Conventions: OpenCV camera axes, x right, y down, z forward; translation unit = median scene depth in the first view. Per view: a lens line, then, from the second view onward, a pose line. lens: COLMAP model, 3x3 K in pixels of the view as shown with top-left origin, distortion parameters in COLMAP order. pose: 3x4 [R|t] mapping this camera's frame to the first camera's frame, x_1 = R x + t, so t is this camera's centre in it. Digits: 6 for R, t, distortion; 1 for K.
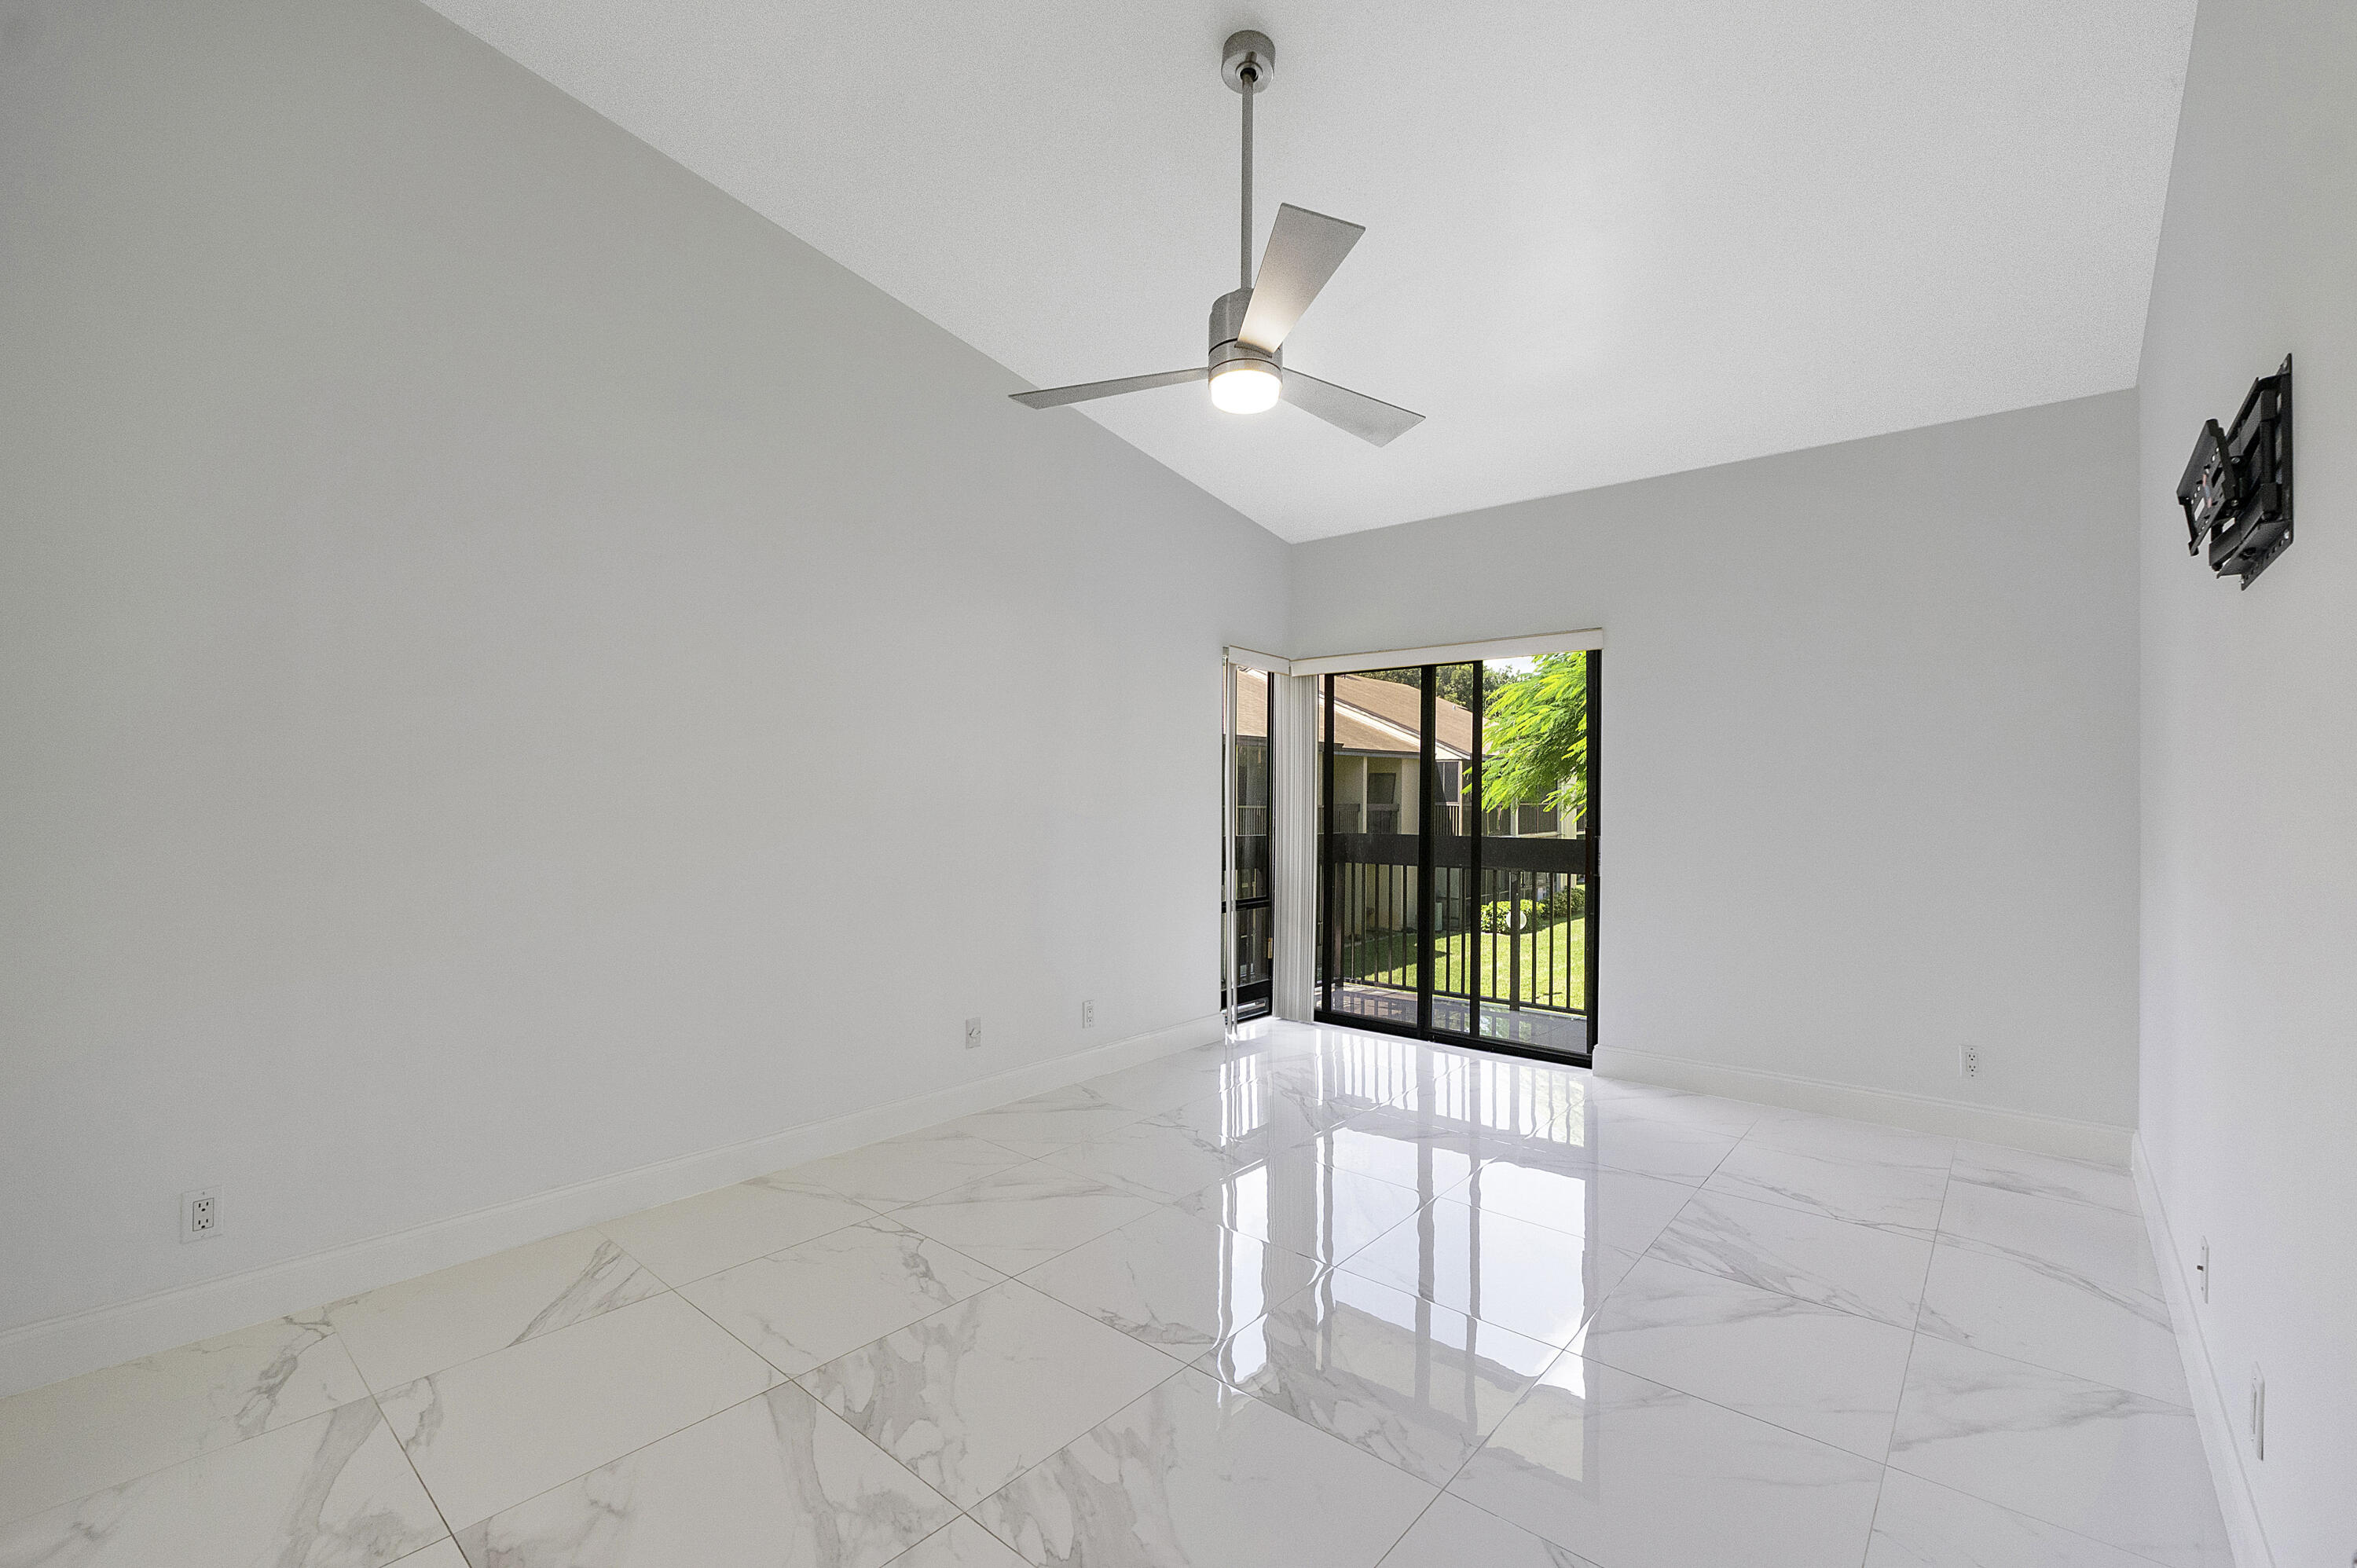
lens RADIAL K [[991.8, 0, 1185.4], [0, 991.8, 787.3], [0, 0, 1]] dist [-0.000628, -0.001554]
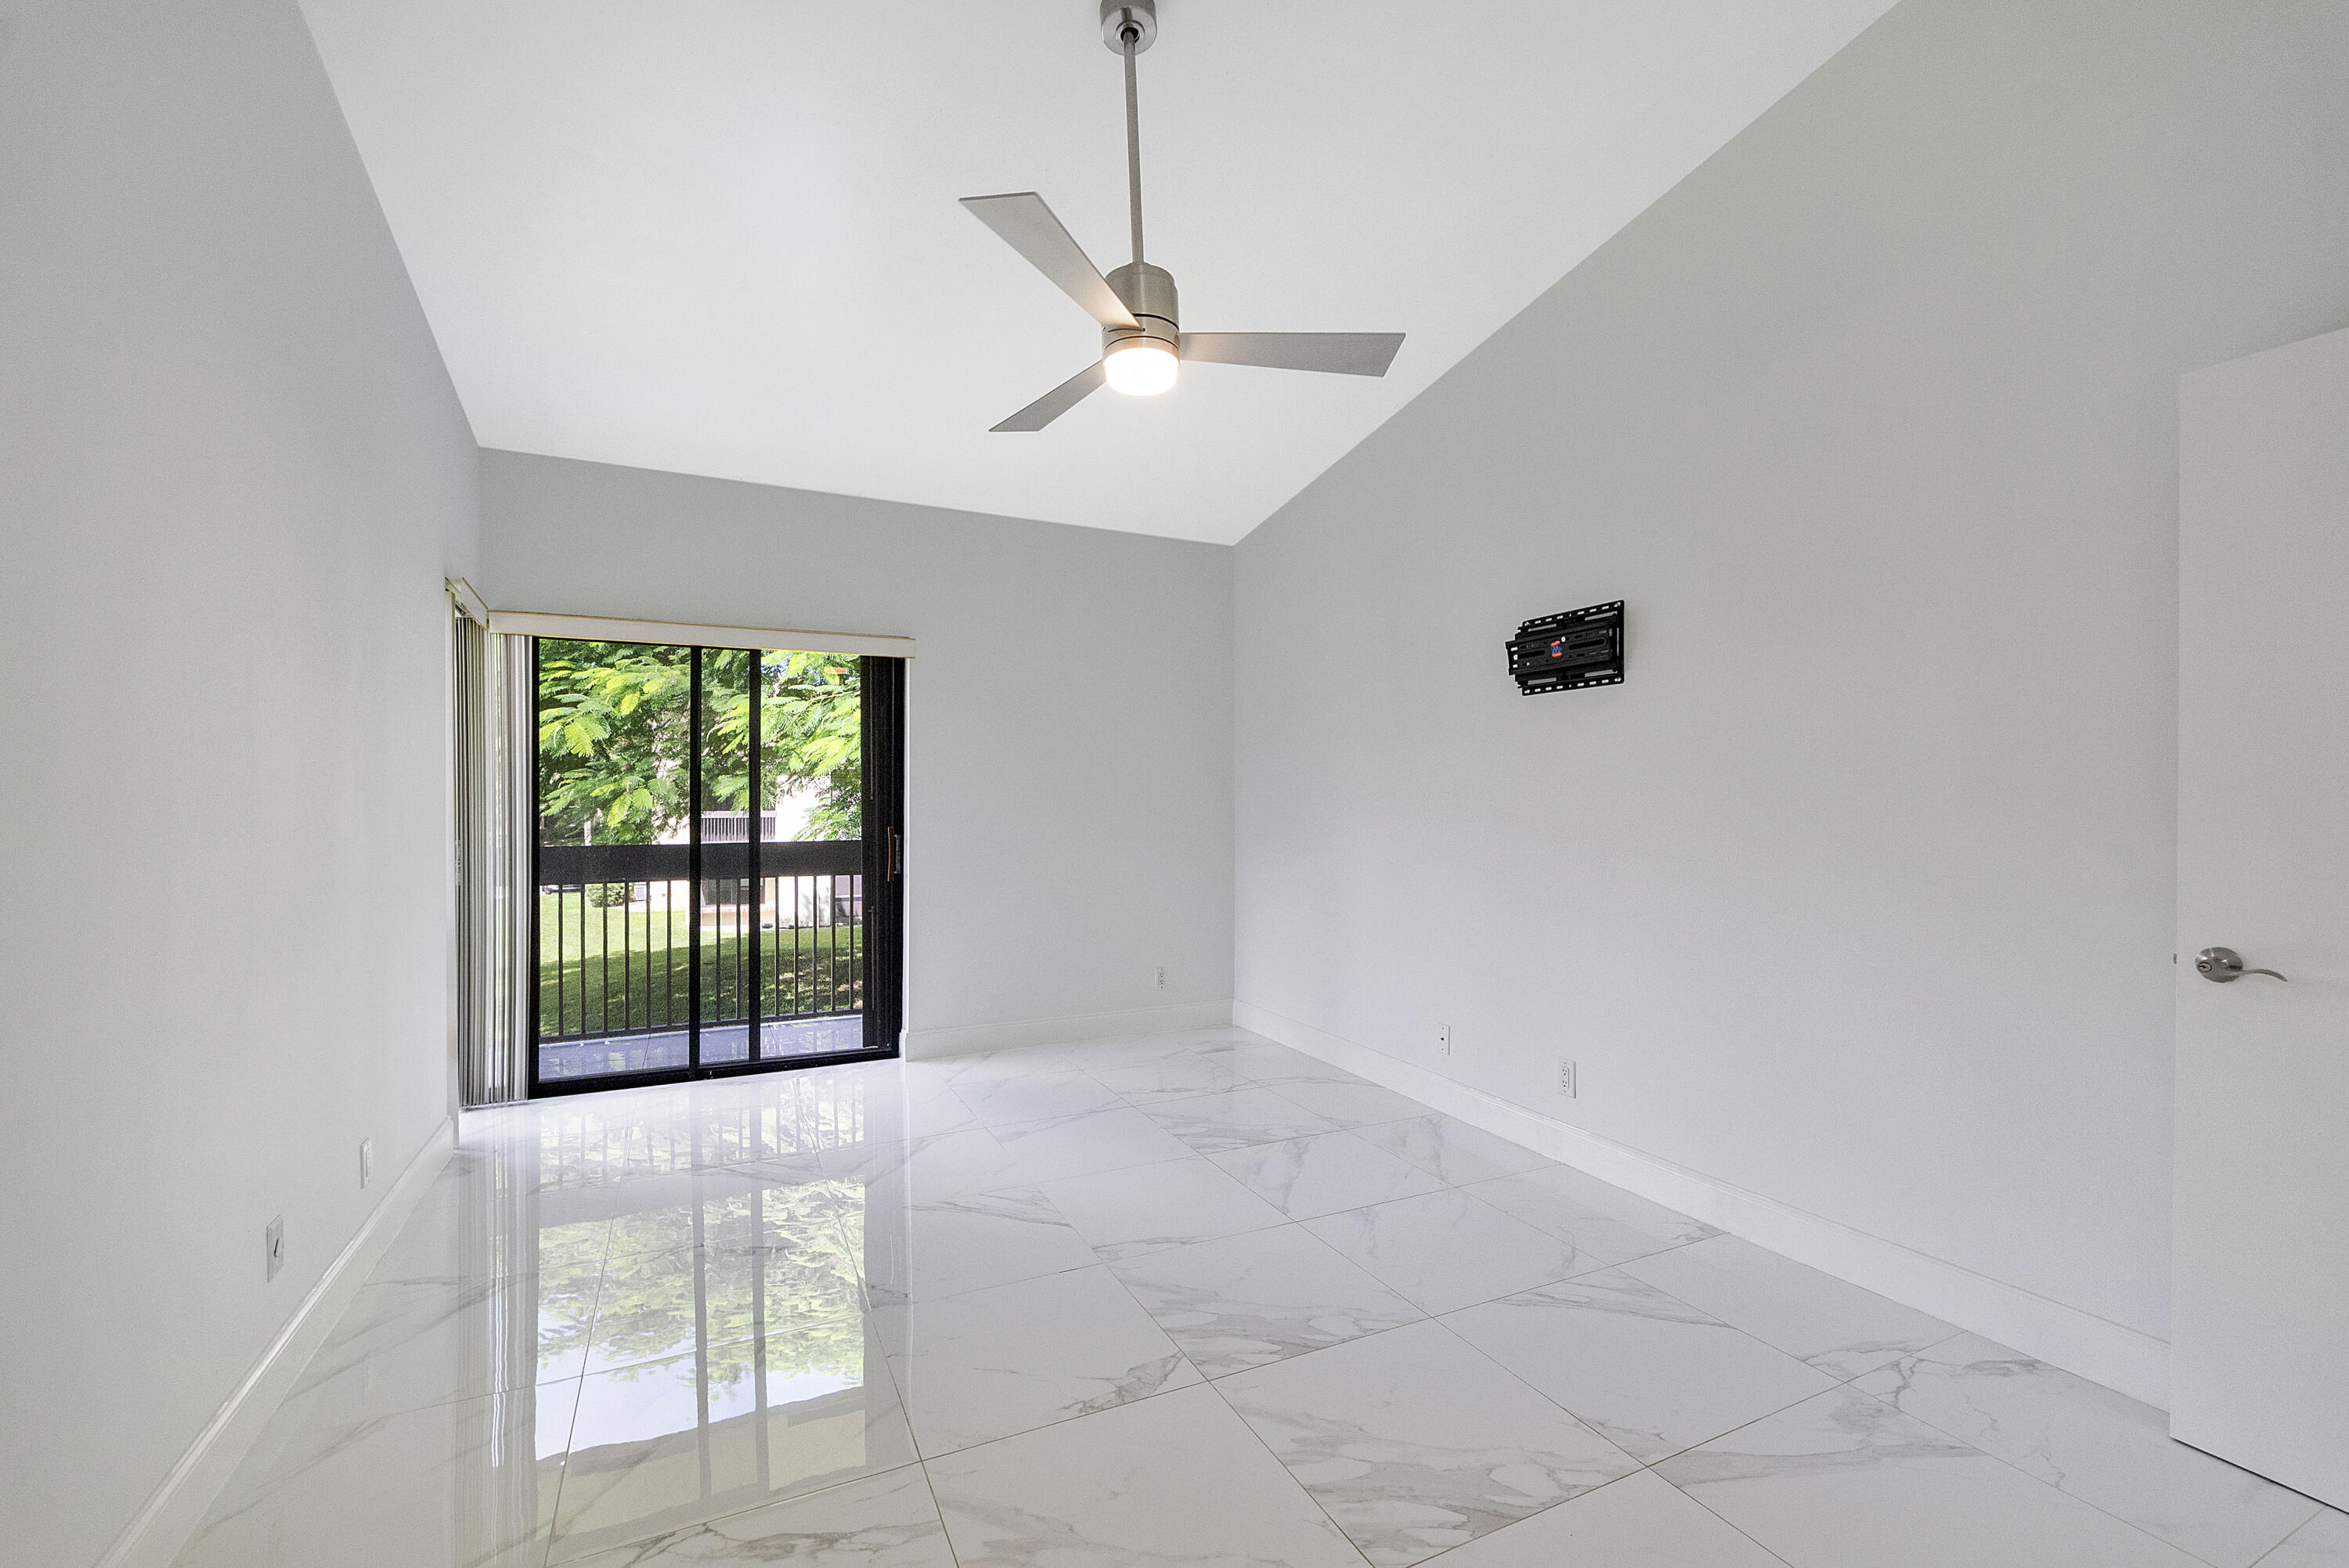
lens RADIAL K [[988.3, 0, 1190.0], [0, 988.3, 786.1], [0, 0, 1]] dist [-0.000628, -0.001554]
pose [[0.411699, 0.007046, 0.911292, -0.444488], [-0.002318, 0.999975, -0.006684, 0.003737], [-0.911317, 0.000640, 0.411705, 0.309165]]
